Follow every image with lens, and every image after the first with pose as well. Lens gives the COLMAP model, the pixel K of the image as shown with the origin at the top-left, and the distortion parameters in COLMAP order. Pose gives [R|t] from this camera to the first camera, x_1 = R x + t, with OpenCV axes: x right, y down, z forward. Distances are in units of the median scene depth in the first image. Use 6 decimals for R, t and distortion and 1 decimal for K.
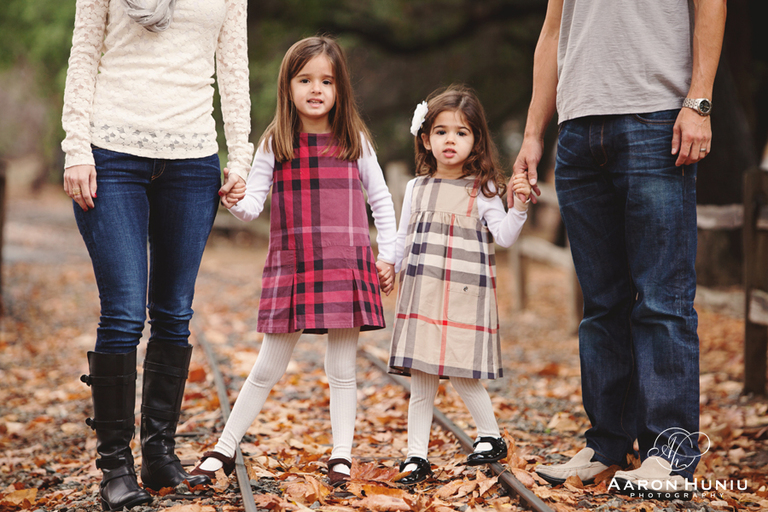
lens RADIAL K [[3547.9, 0, 384.0], [0, 3547.9, 256.0], [0, 0, 1]] dist [-0.030123, 4.563543]
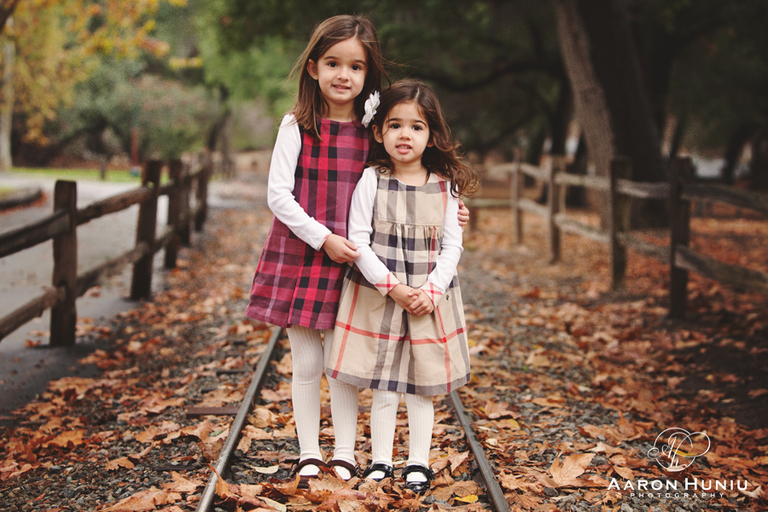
lens RADIAL K [[1712.3, 0, 384.0], [0, 1712.3, 256.0], [0, 0, 1]] dist [0.008111, -0.047039]
pose [[0.998942, 0.004551, -0.045751, 0.021737], [-0.002941, 0.999376, 0.035211, -0.010916], [0.045883, -0.035039, 0.998332, 0.360458]]
